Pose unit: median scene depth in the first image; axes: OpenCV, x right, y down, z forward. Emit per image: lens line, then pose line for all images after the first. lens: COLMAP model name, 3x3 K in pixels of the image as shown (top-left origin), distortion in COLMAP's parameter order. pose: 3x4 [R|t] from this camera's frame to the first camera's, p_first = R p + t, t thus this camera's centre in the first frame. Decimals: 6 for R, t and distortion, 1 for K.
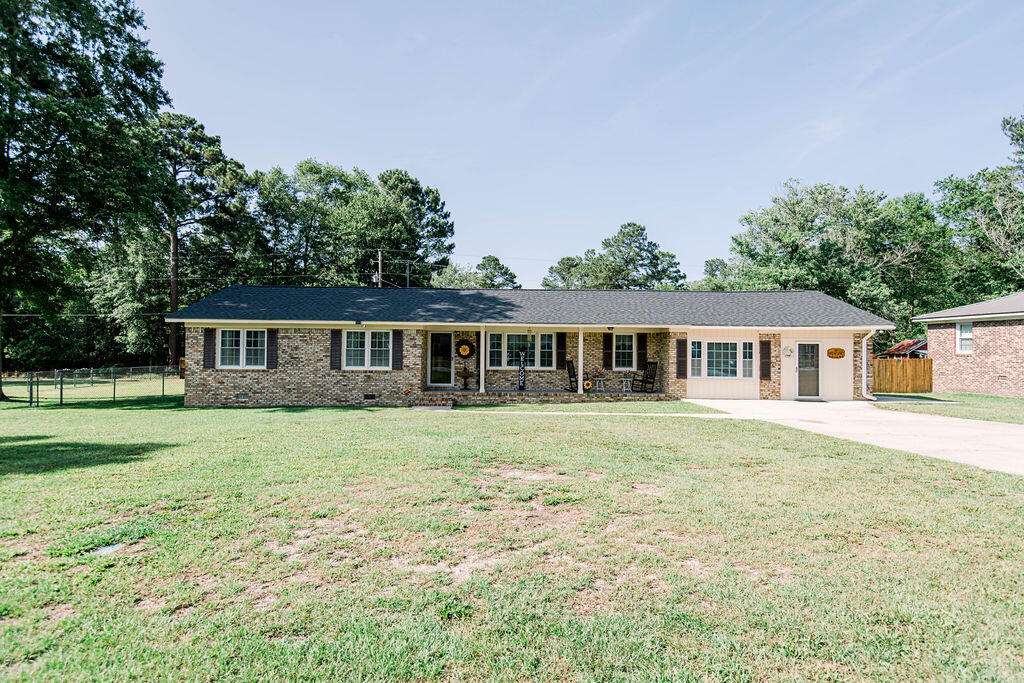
lens RADIAL K [[568.3, 0, 495.8], [0, 568.3, 349.6], [0, 0, 1]] dist [0.033441, -0.005066]
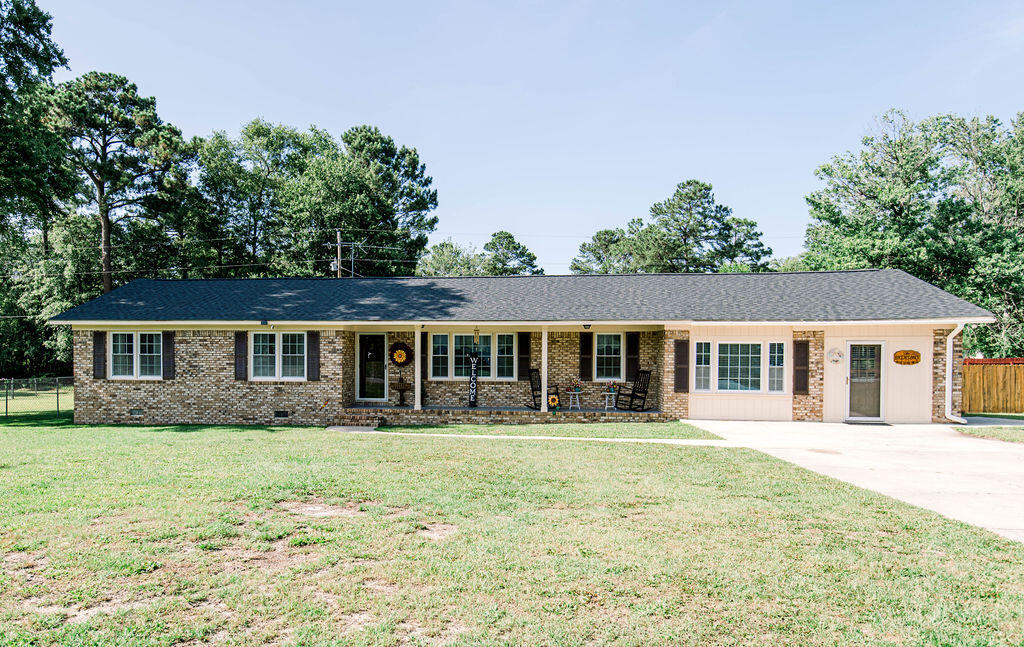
lens RADIAL K [[734.5, 0, 425.1], [0, 734.5, 379.5], [0, 0, 1]] dist [0.028732, -0.013438]
pose [[0.988236, -0.000155, -0.152935, 0.140874], [0.005414, 0.999408, 0.033968, -0.000923], [0.152839, -0.034396, 0.987652, -0.004061]]
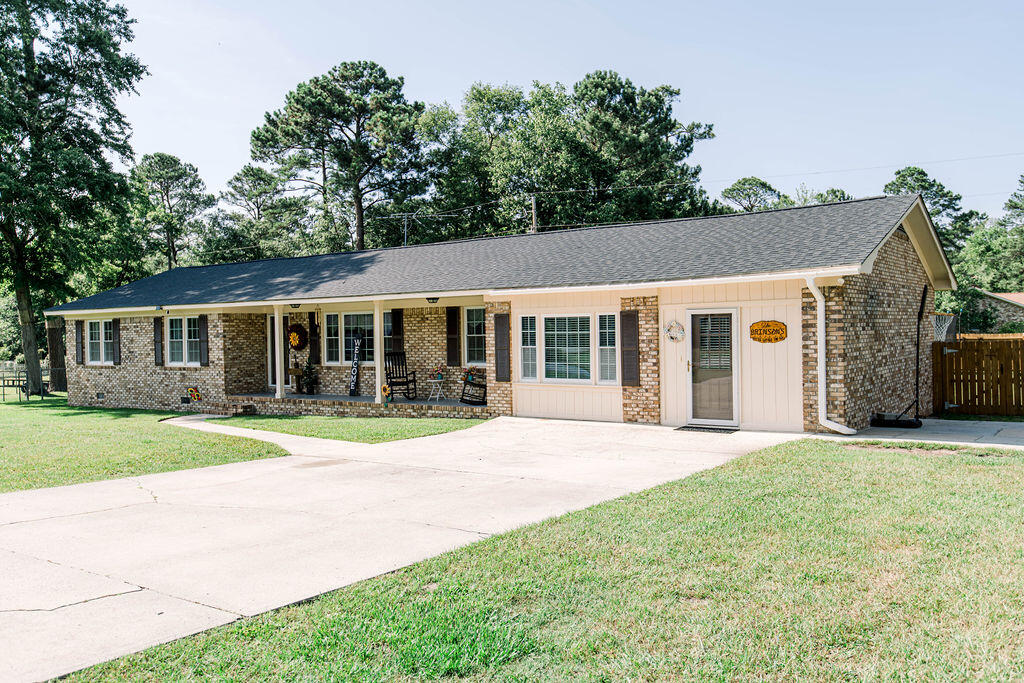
lens RADIAL K [[838.1, 0, 512.5], [0, 838.1, 340.3], [0, 0, 1]] dist [0.029725, -0.002233]
pose [[0.813239, -0.017512, -0.581666, 0.824634], [0.022590, 0.999744, 0.001485, 0.007790], [0.581491, -0.014348, 0.813427, 0.310573]]
